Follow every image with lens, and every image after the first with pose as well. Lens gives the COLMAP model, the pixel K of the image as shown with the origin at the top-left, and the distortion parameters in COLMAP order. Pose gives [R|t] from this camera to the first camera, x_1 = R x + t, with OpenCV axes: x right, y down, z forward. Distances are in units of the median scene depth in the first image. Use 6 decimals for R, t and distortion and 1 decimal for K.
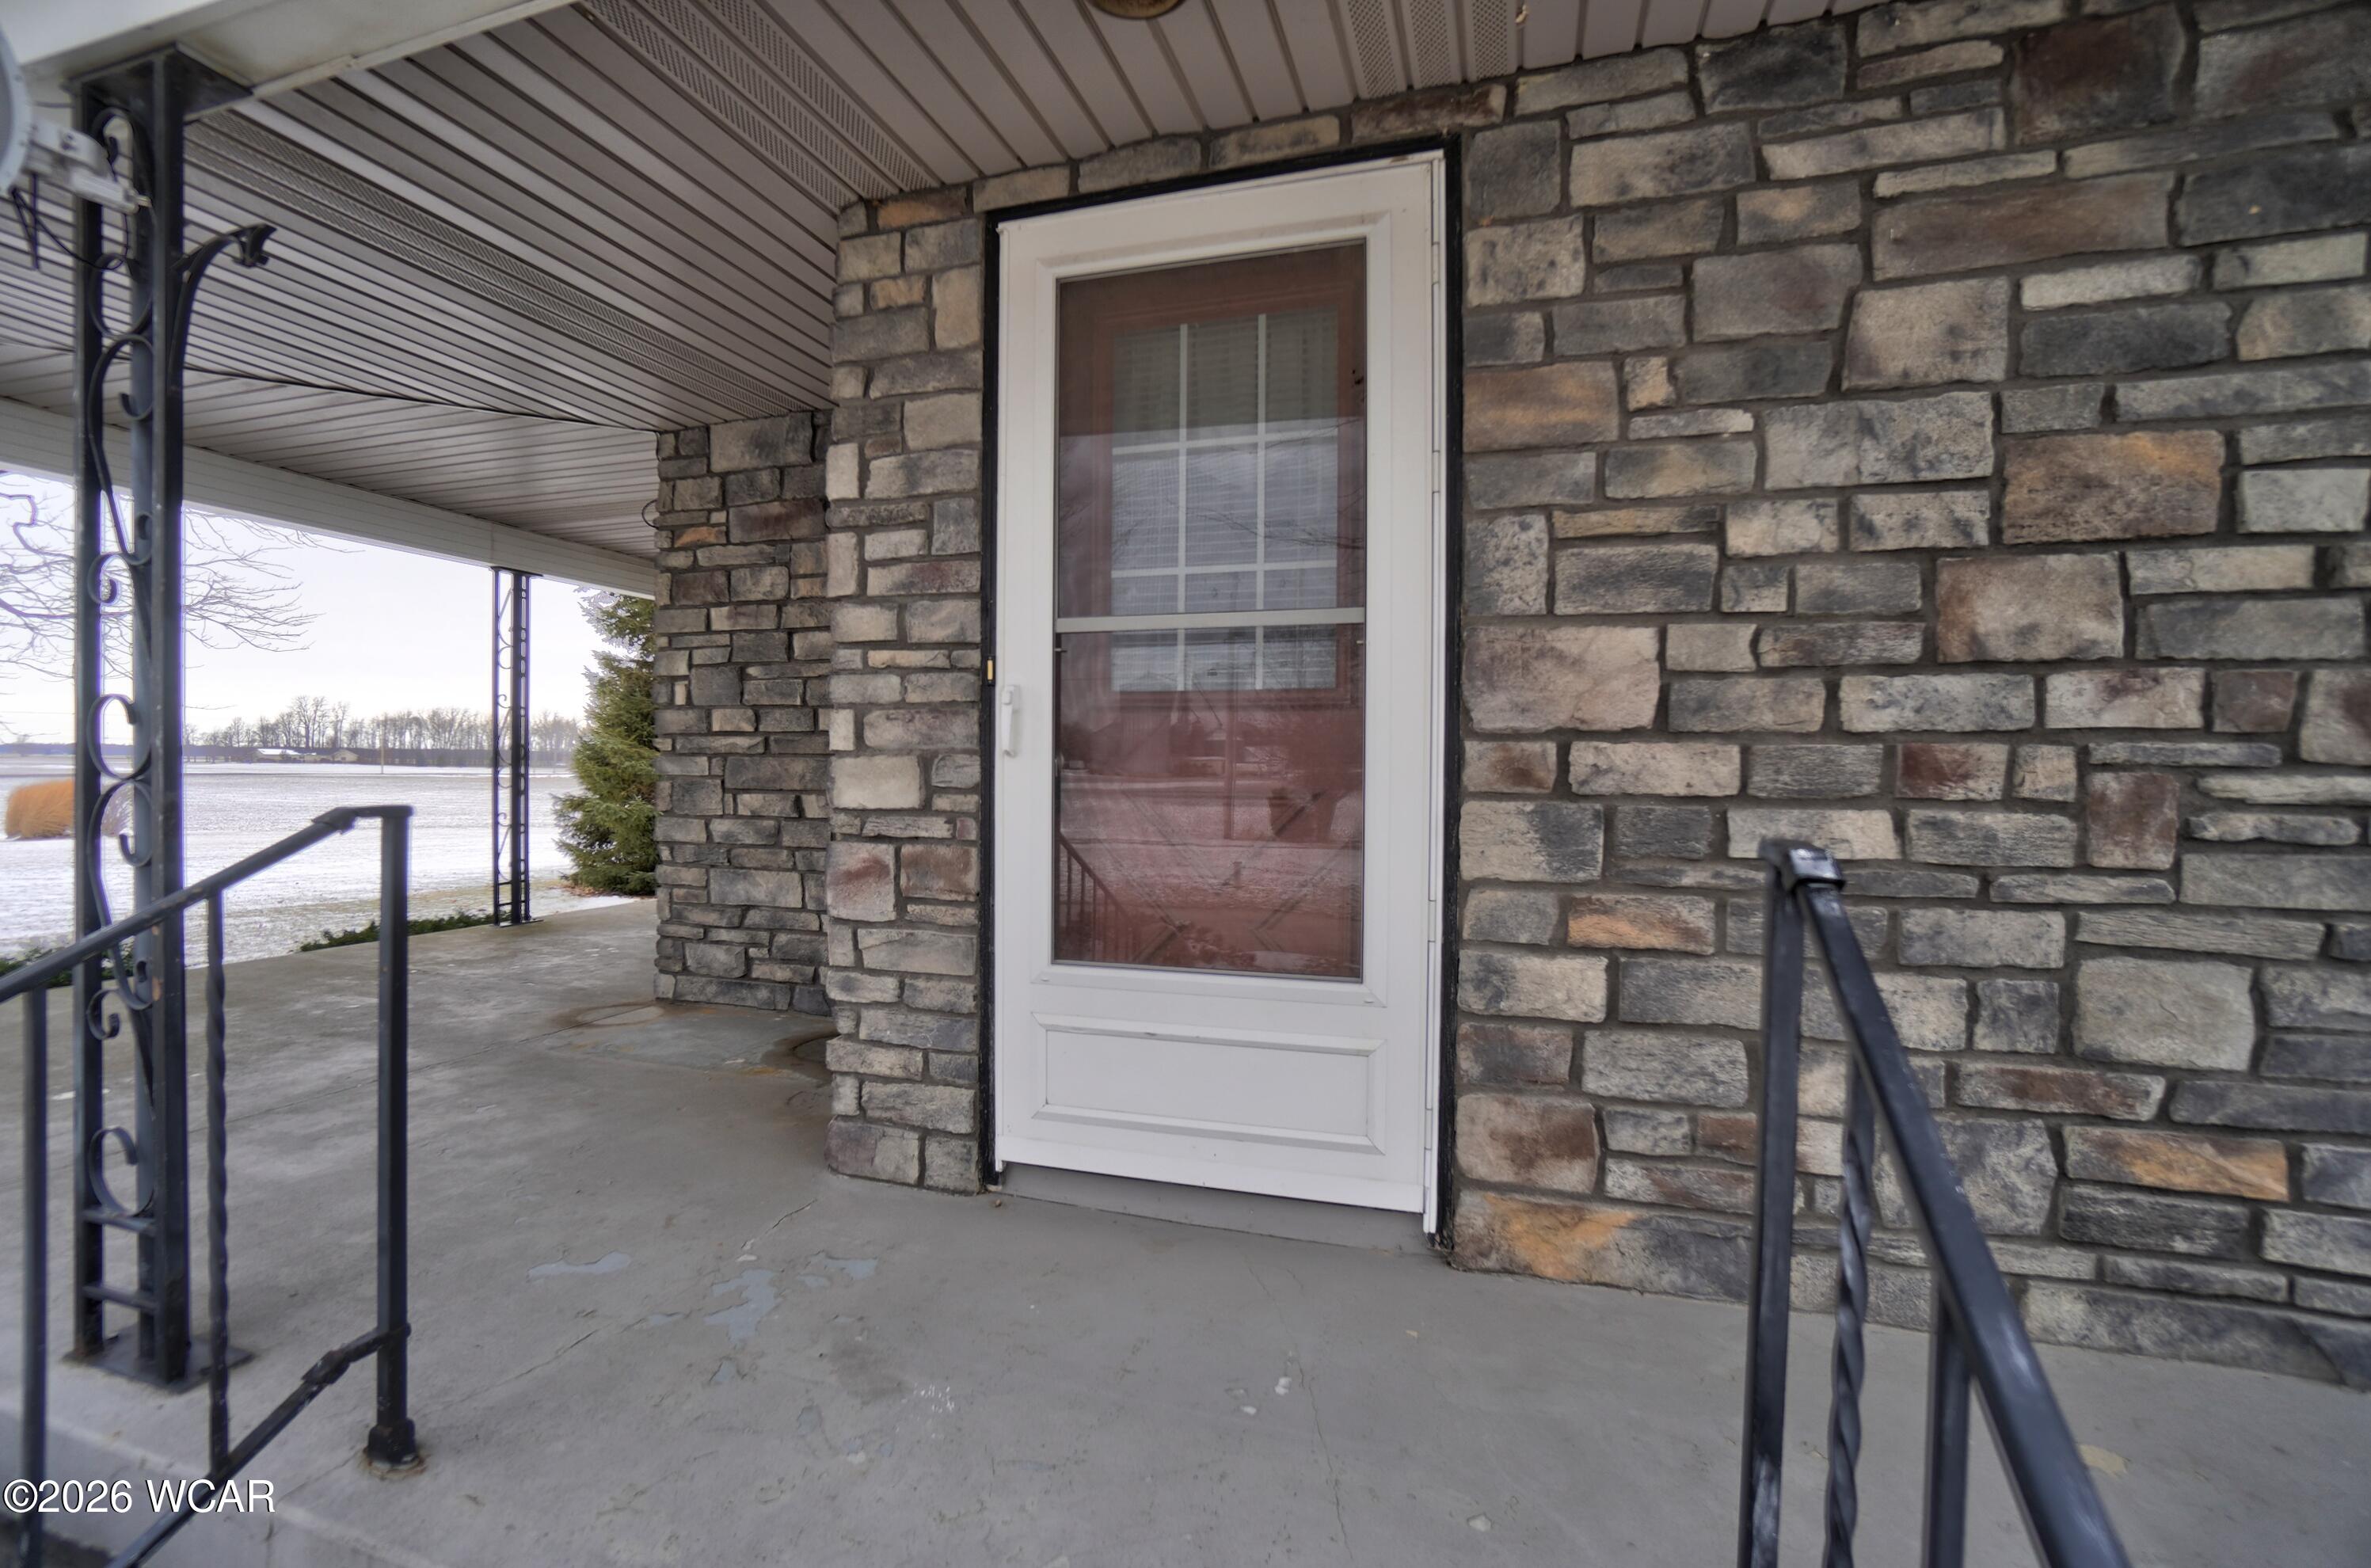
lens RADIAL K [[1060.3, 0, 1150.5], [0, 1060.3, 776.2], [0, 0, 1]] dist [-0.062999, 0.024480]
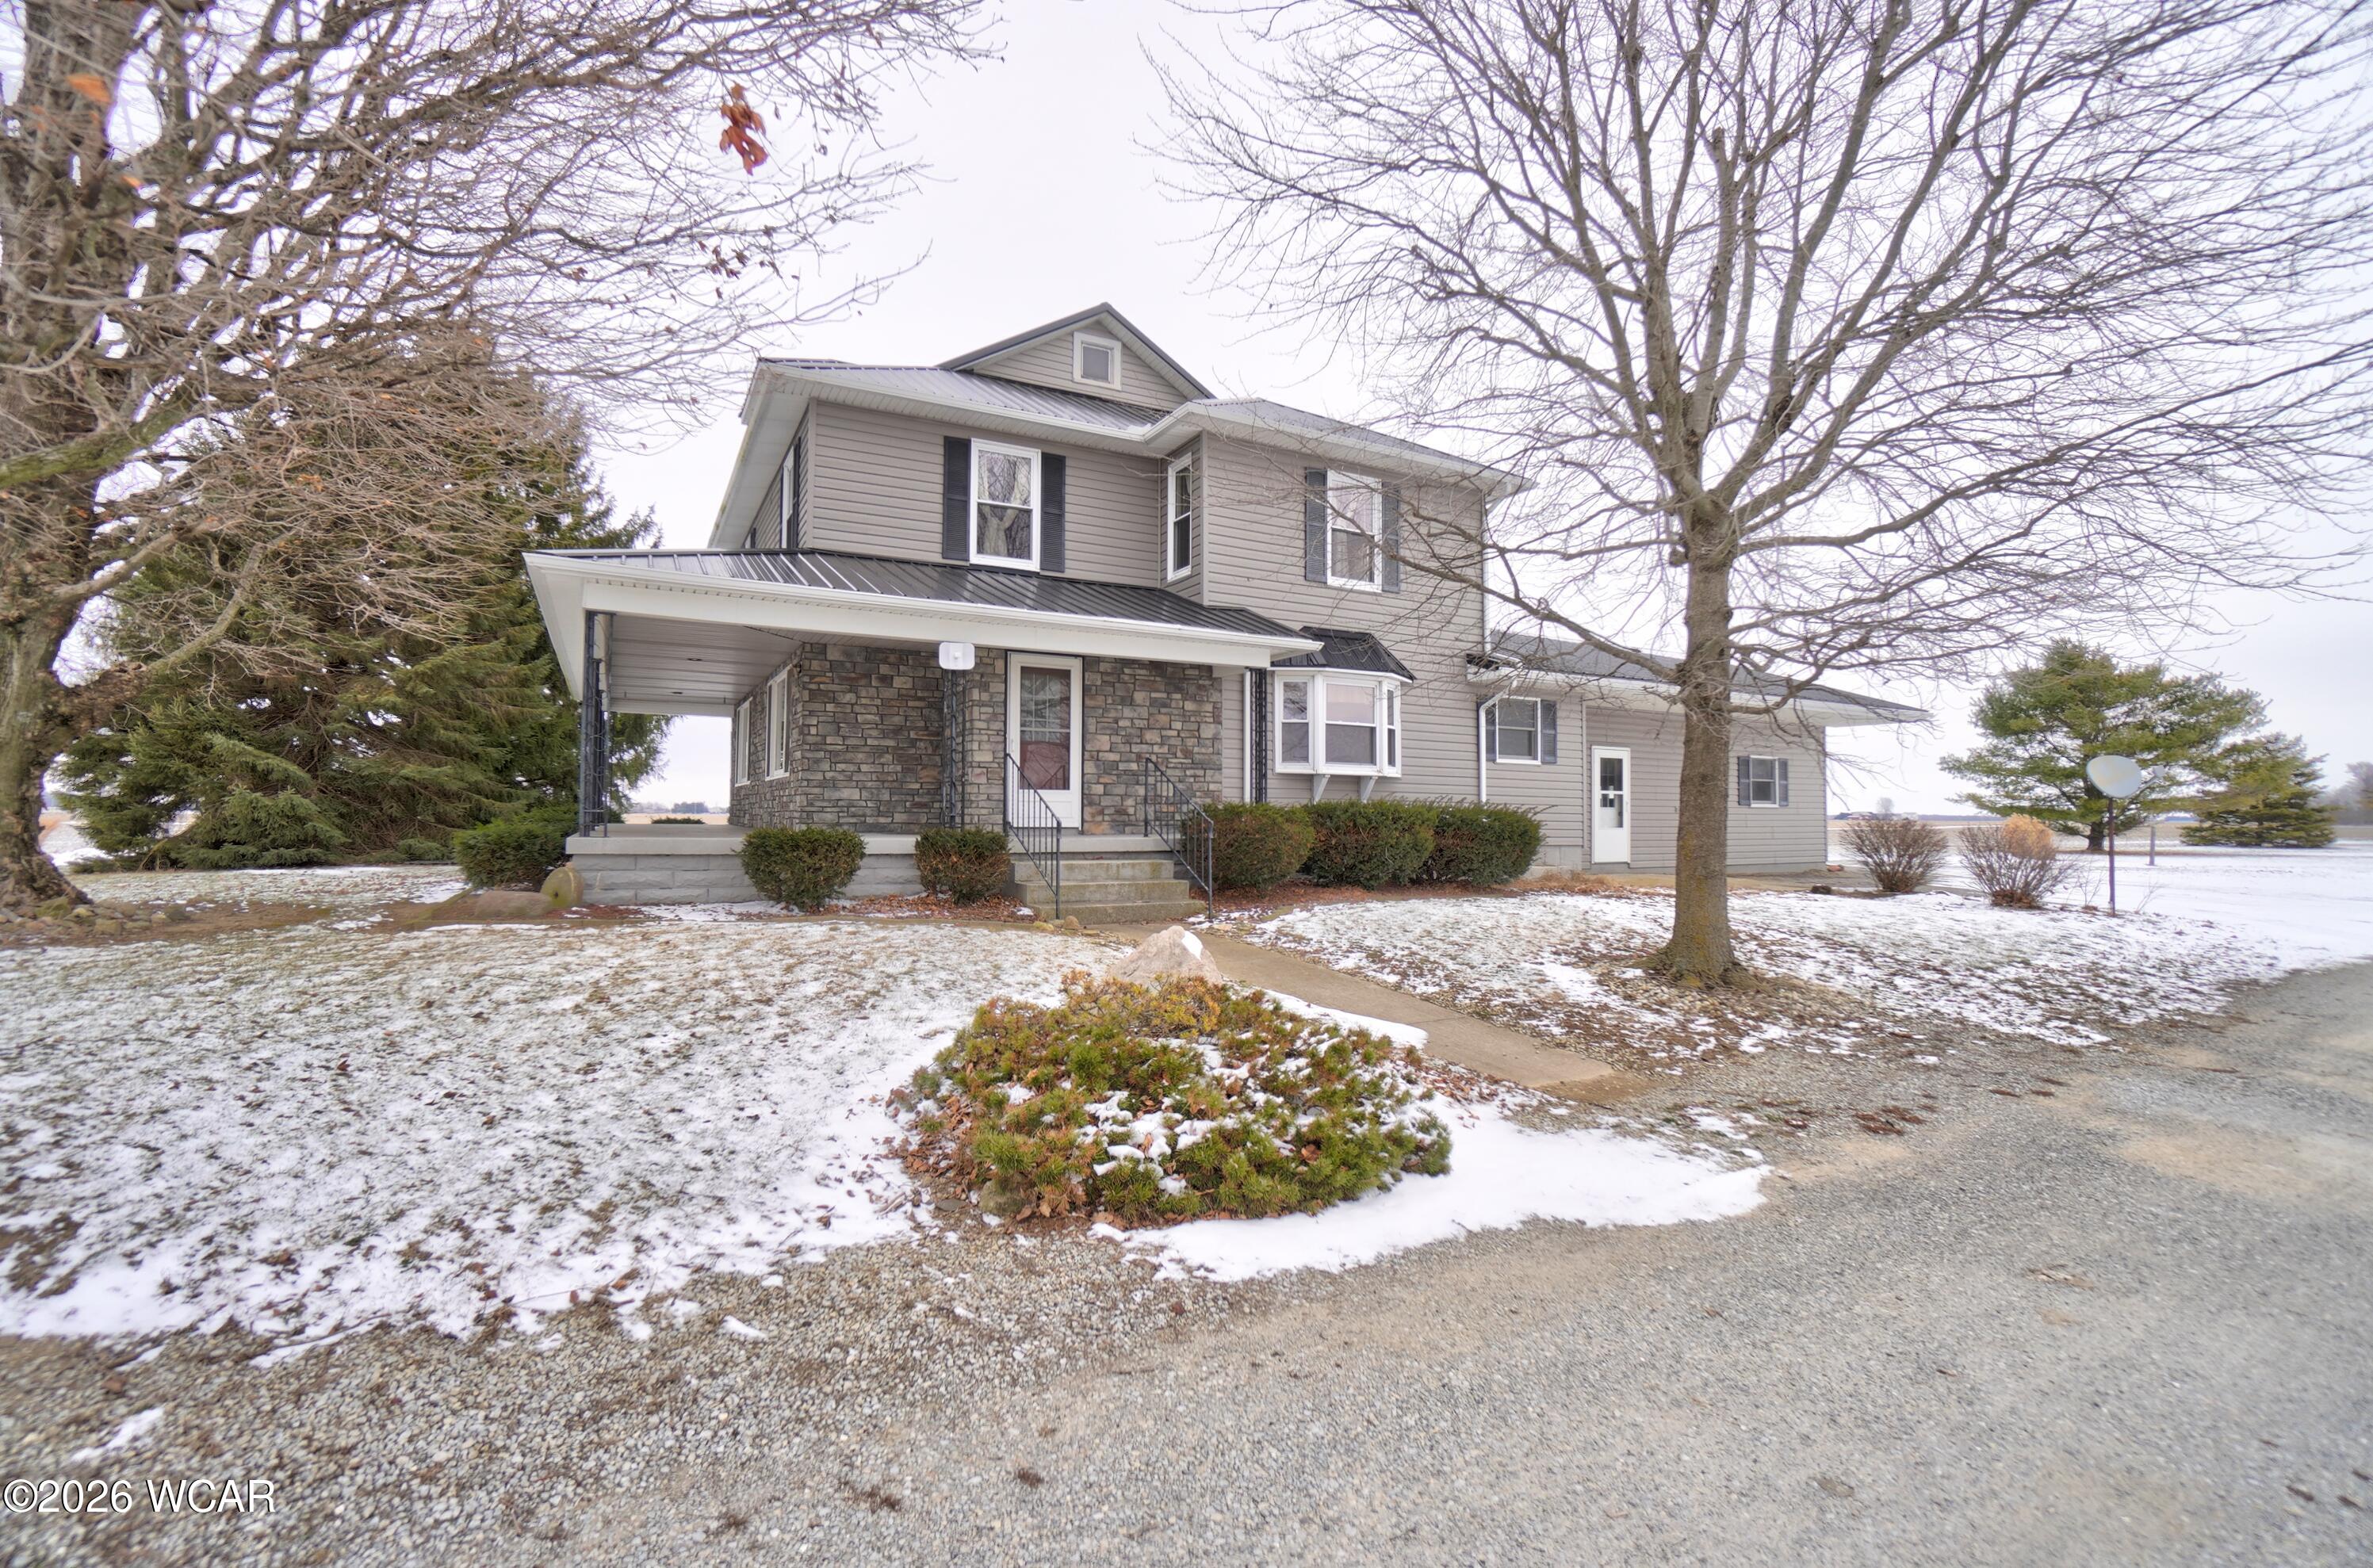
lens RADIAL K [[1061.1, 0, 1151.5], [0, 1061.1, 776.2], [0, 0, 1]] dist [-0.062999, 0.024480]
pose [[0.698172, 0.022141, 0.715587, -3.954528], [0.007076, 0.999259, -0.037822, 0.356099], [-0.715895, 0.031470, 0.697498, -3.714241]]
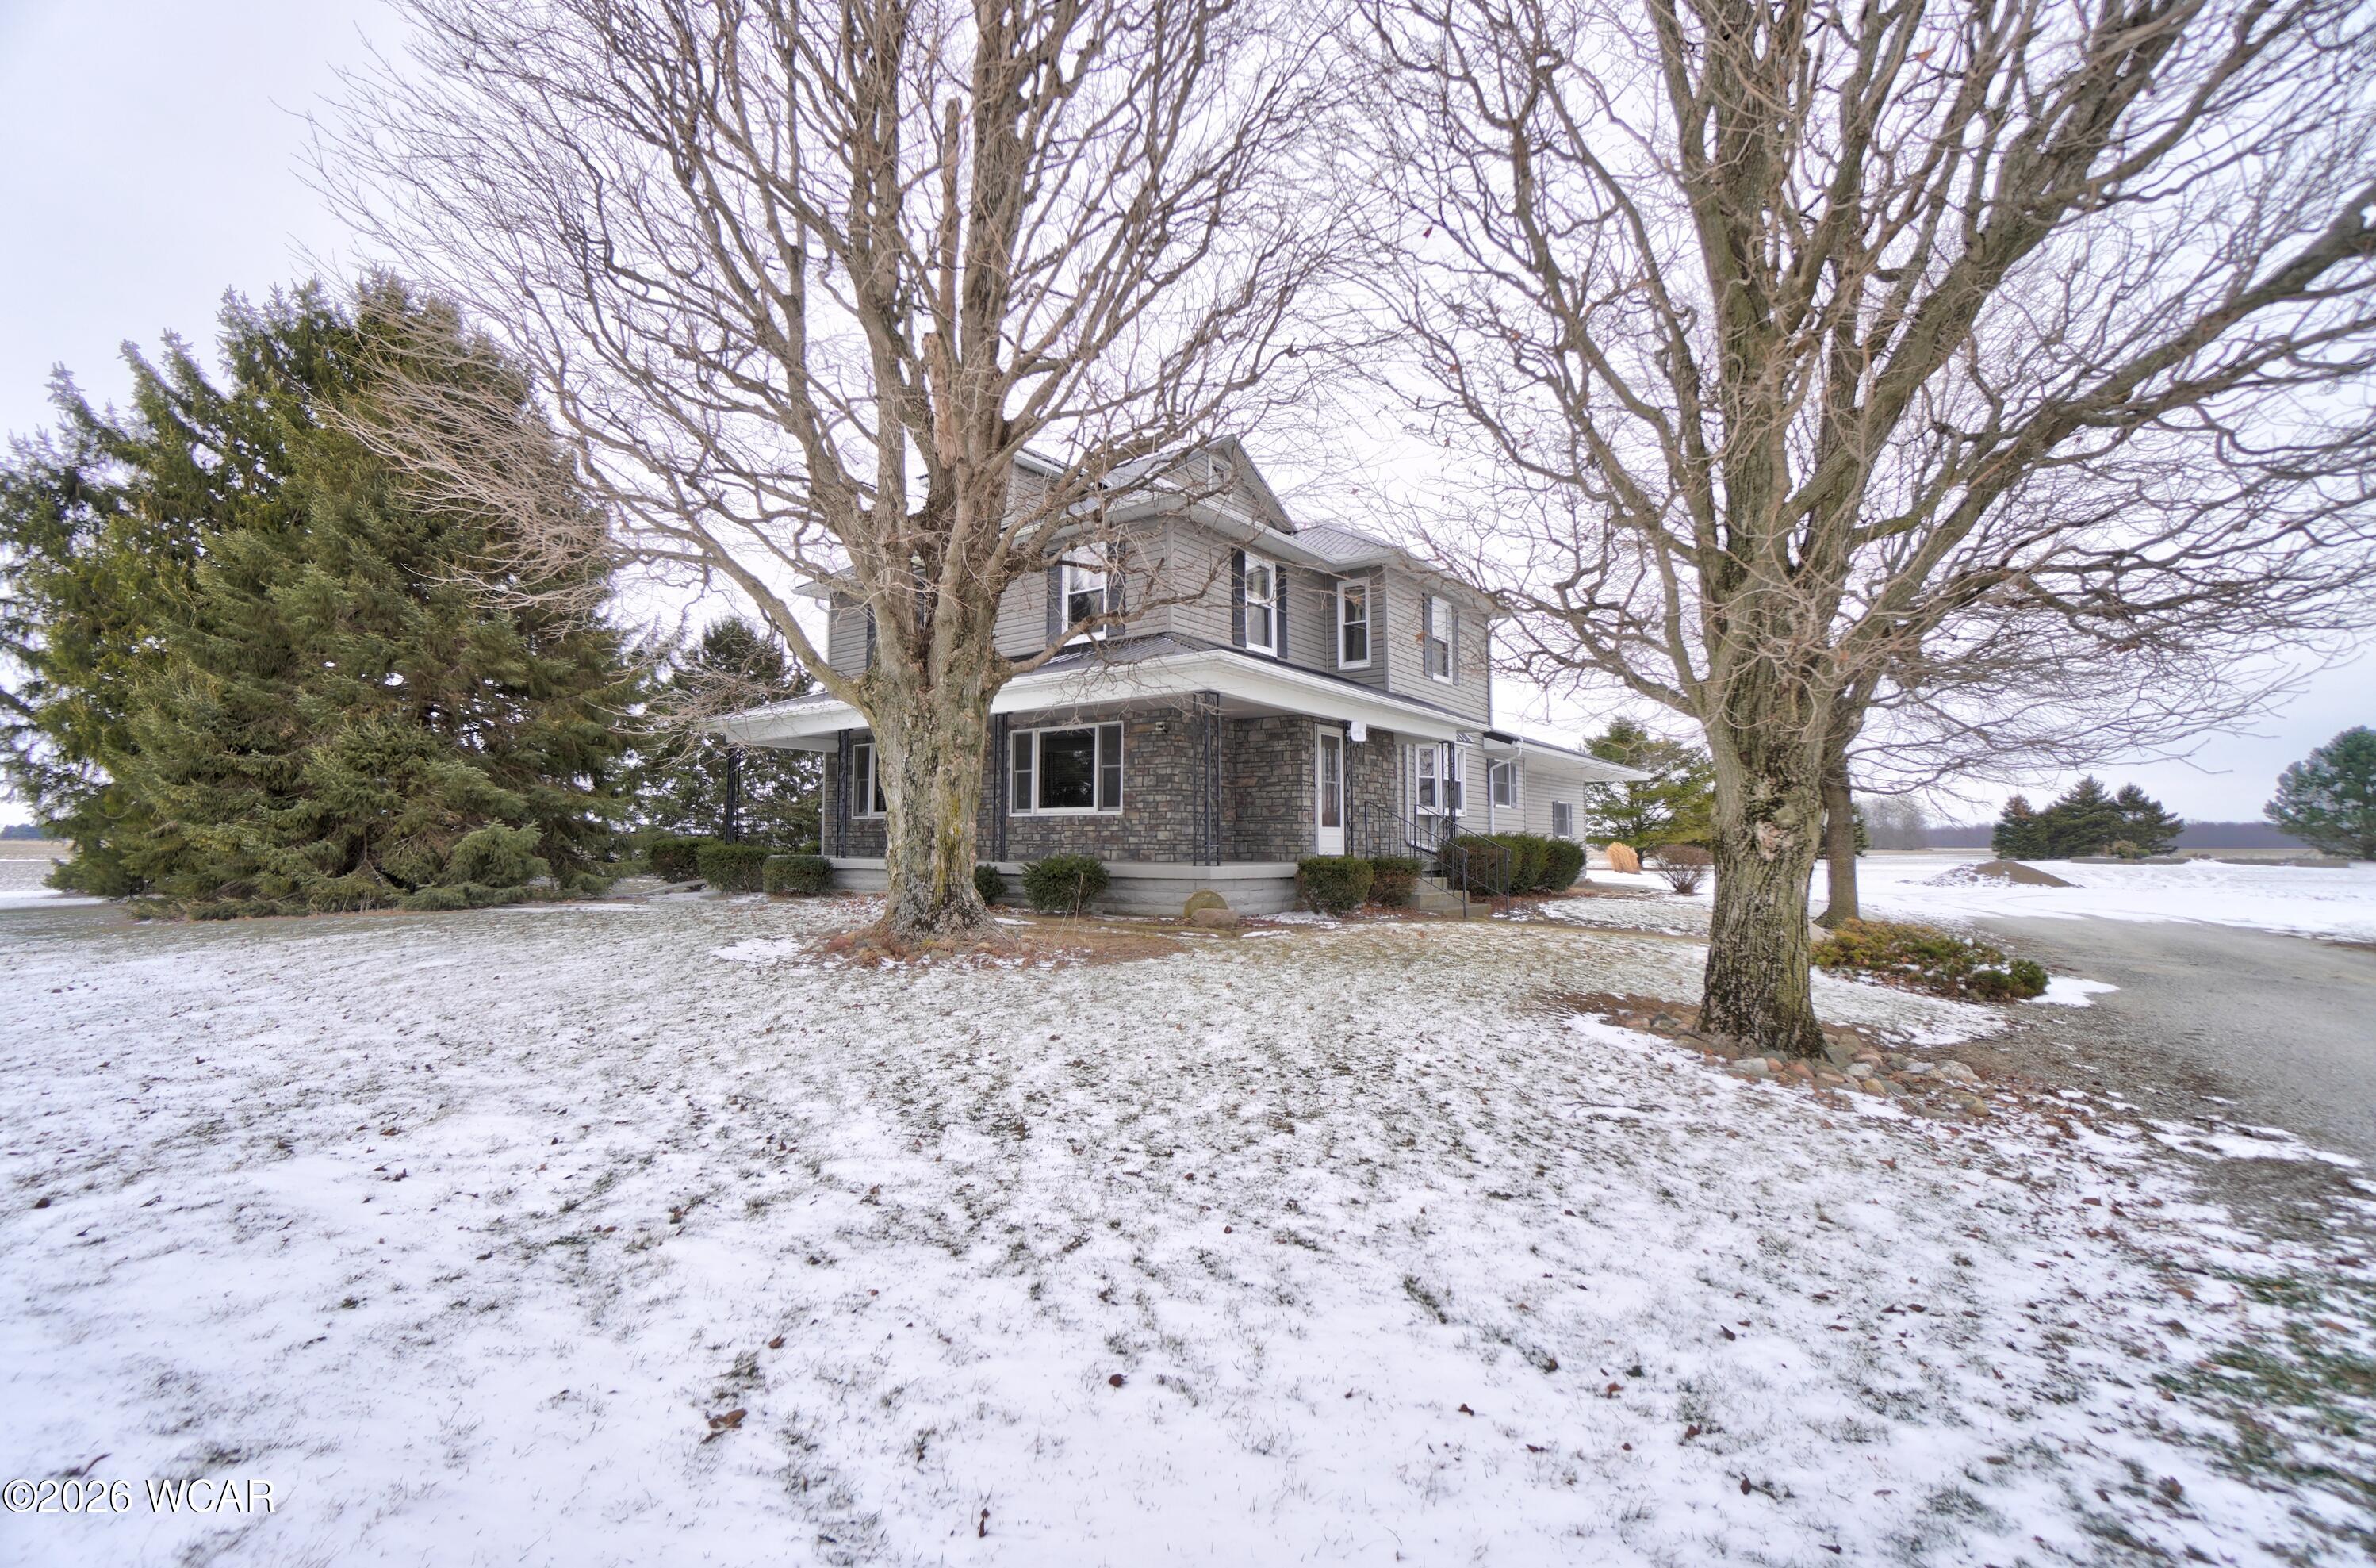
lens RADIAL K [[1062.2, 0, 1160.1], [0, 1062.2, 781.0], [0, 0, 1]] dist [-0.063464, 0.024906]
pose [[0.337312, 0.048716, 0.940131, -8.235440], [0.010435, 0.998405, -0.055480, 0.282499], [-0.941335, 0.028524, 0.336266, -0.478404]]
